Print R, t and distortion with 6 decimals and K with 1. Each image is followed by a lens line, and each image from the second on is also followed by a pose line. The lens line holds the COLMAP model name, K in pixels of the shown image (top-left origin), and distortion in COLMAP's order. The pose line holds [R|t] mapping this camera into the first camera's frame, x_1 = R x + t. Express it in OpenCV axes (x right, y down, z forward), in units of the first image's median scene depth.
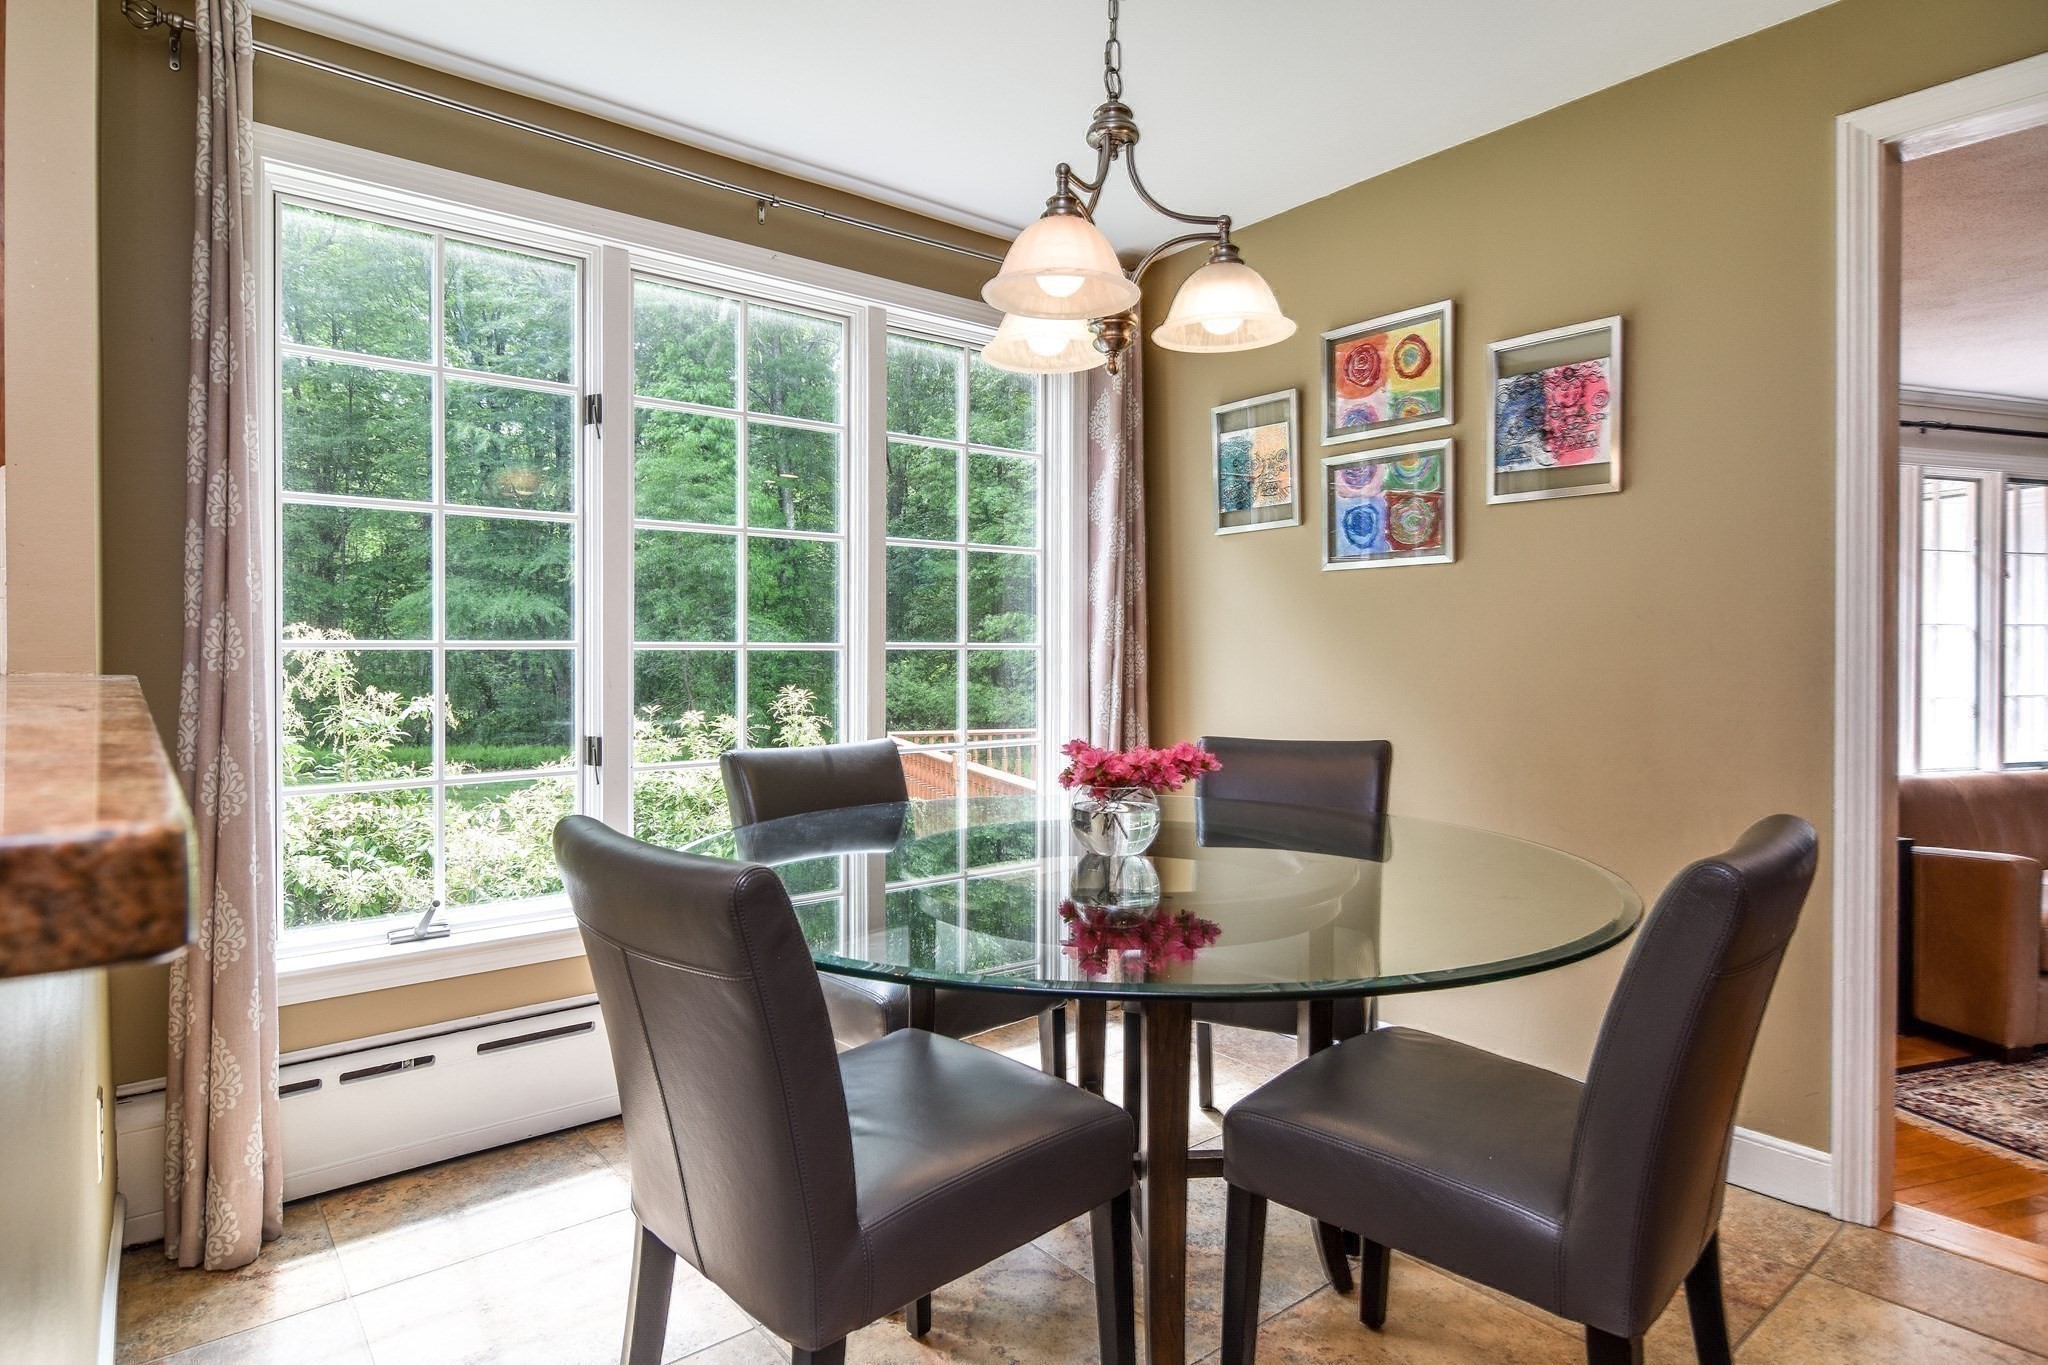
lens RADIAL K [[1105.3, 0, 1018.9], [0, 1105.3, 660.5], [0, 0, 1]] dist [0.004368, -0.008278]
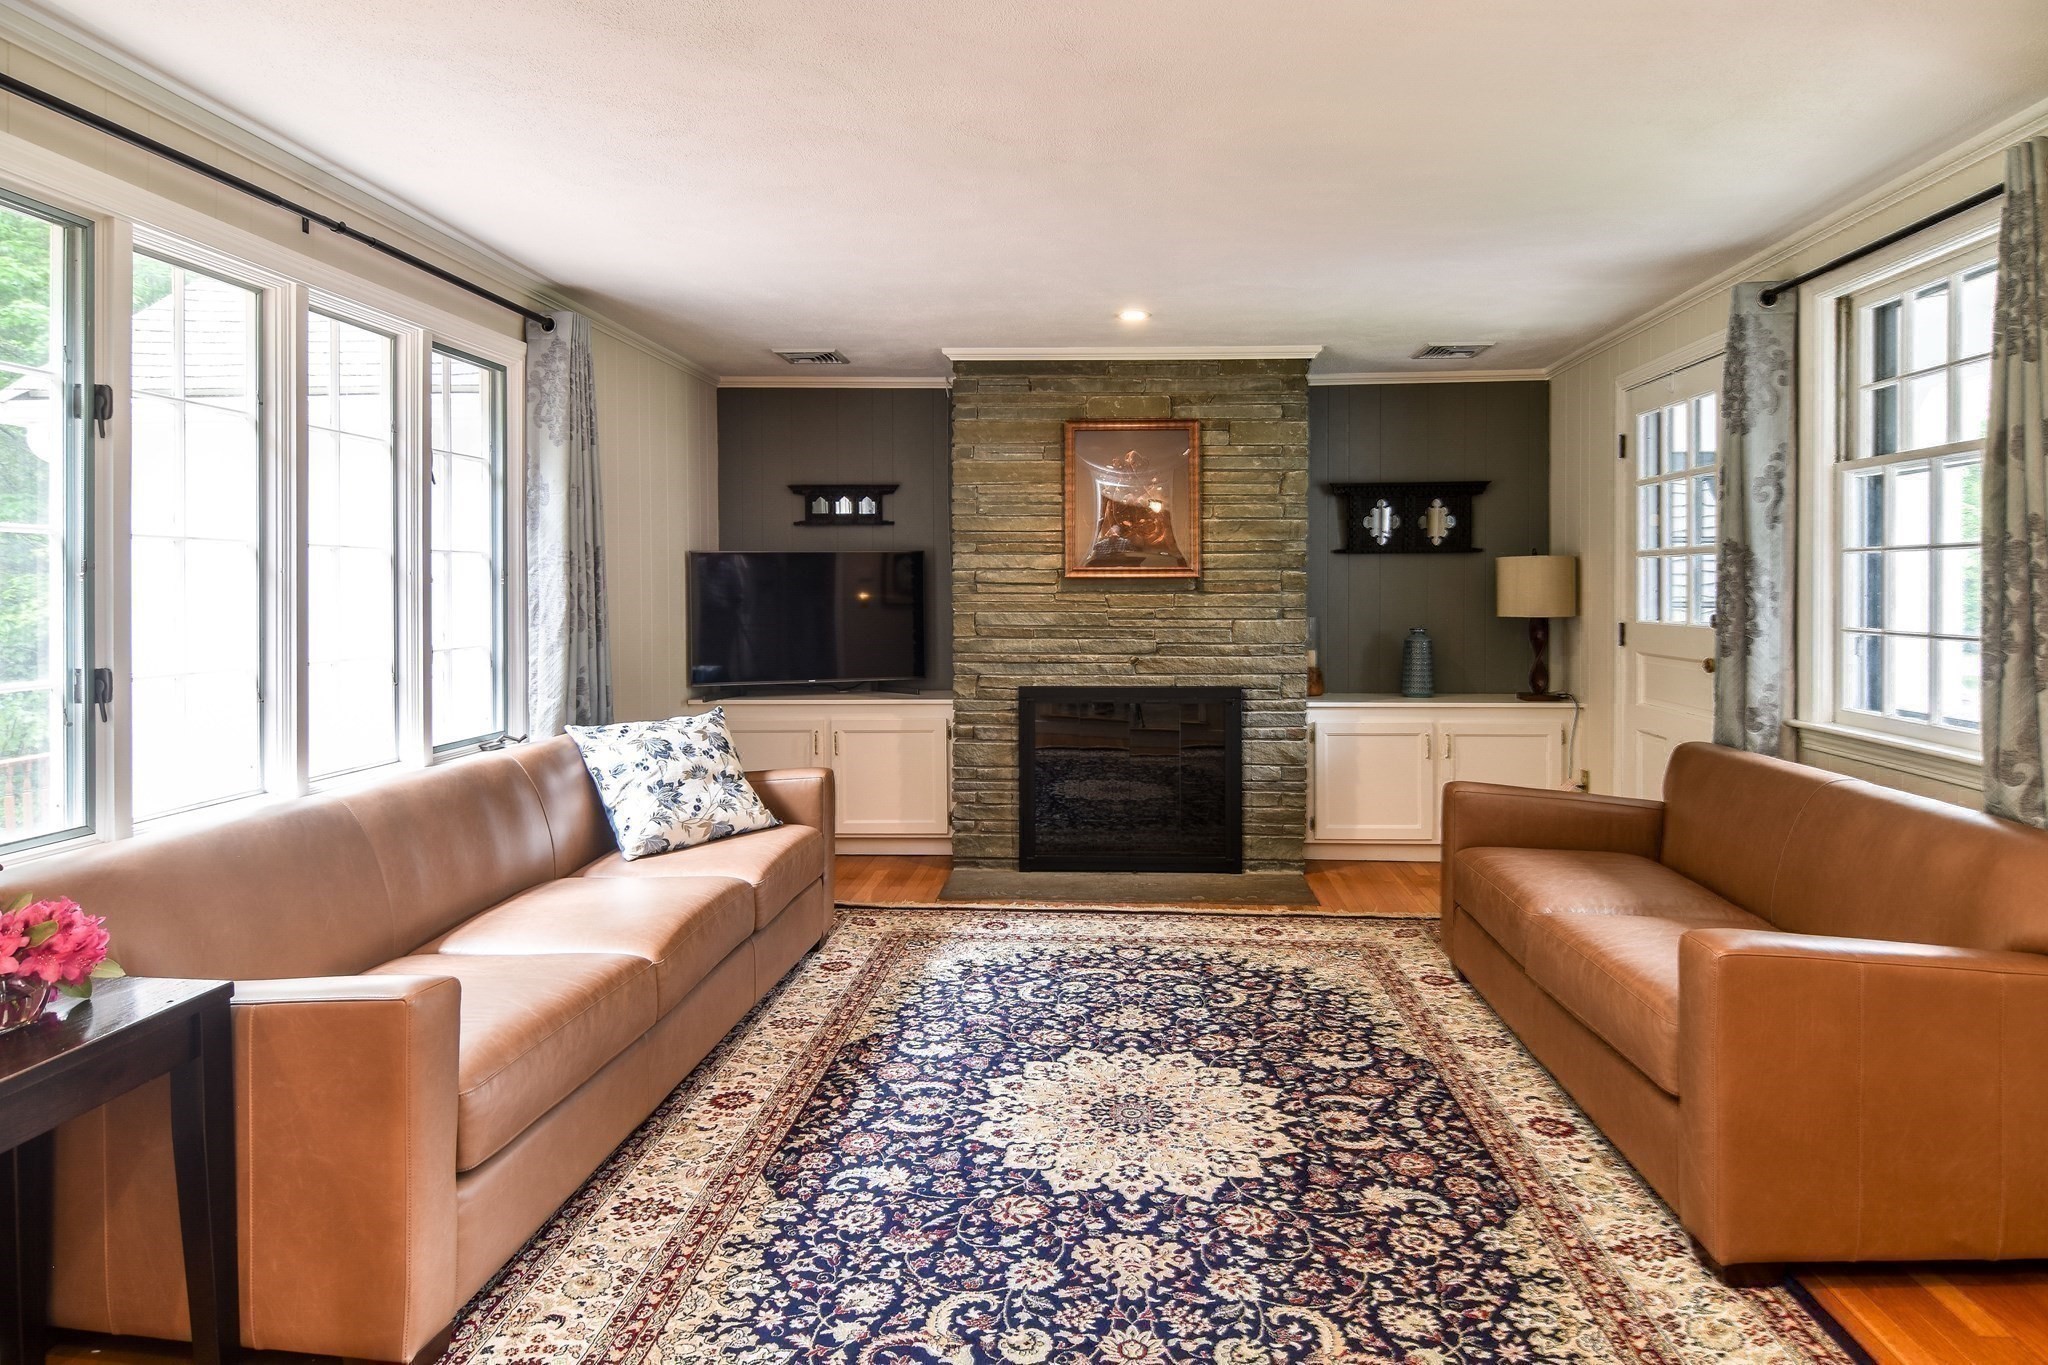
lens RADIAL K [[1105.3, 0, 1049.2], [0, 1105.3, 602.3], [0, 0, 1]] dist [0.004368, -0.008278]
pose [[0.358416, -0.013151, 0.933469, 0.641536], [0.008971, 0.999903, 0.010642, -0.005280], [-0.933519, 0.004560, 0.358499, 0.647600]]
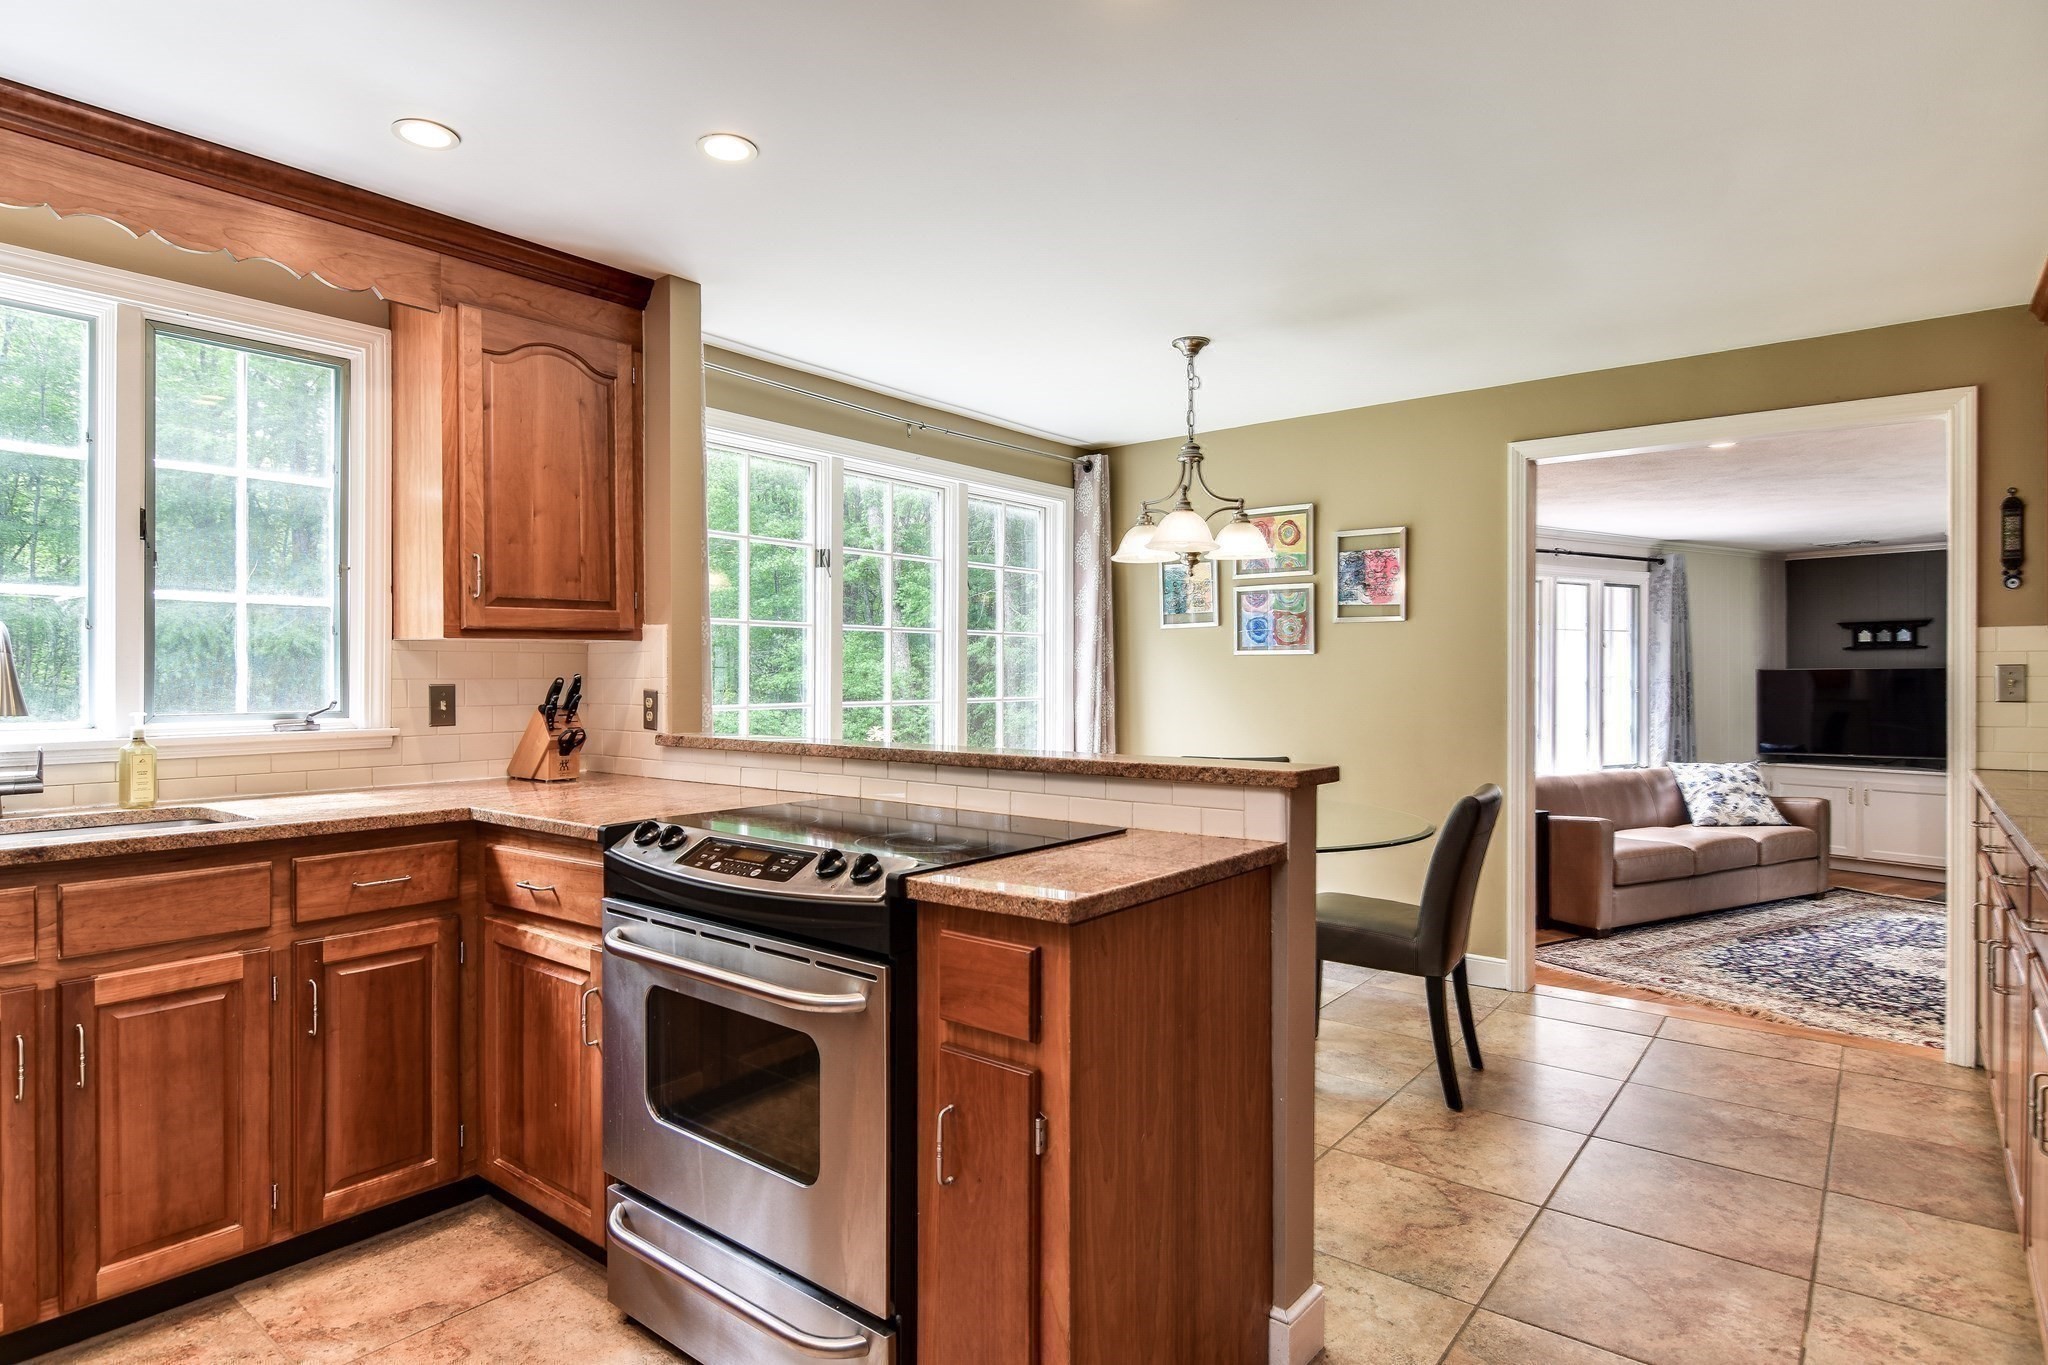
lens RADIAL K [[1105.3, 0, 1019.1], [0, 1105.3, 677.5], [0, 0, 1]] dist [0.004368, -0.008278]
pose [[0.975661, -0.000924, 0.219280, -0.433671], [0.002149, 0.999983, -0.005348, -0.042700], [-0.219272, 0.005689, 0.975647, -0.584951]]
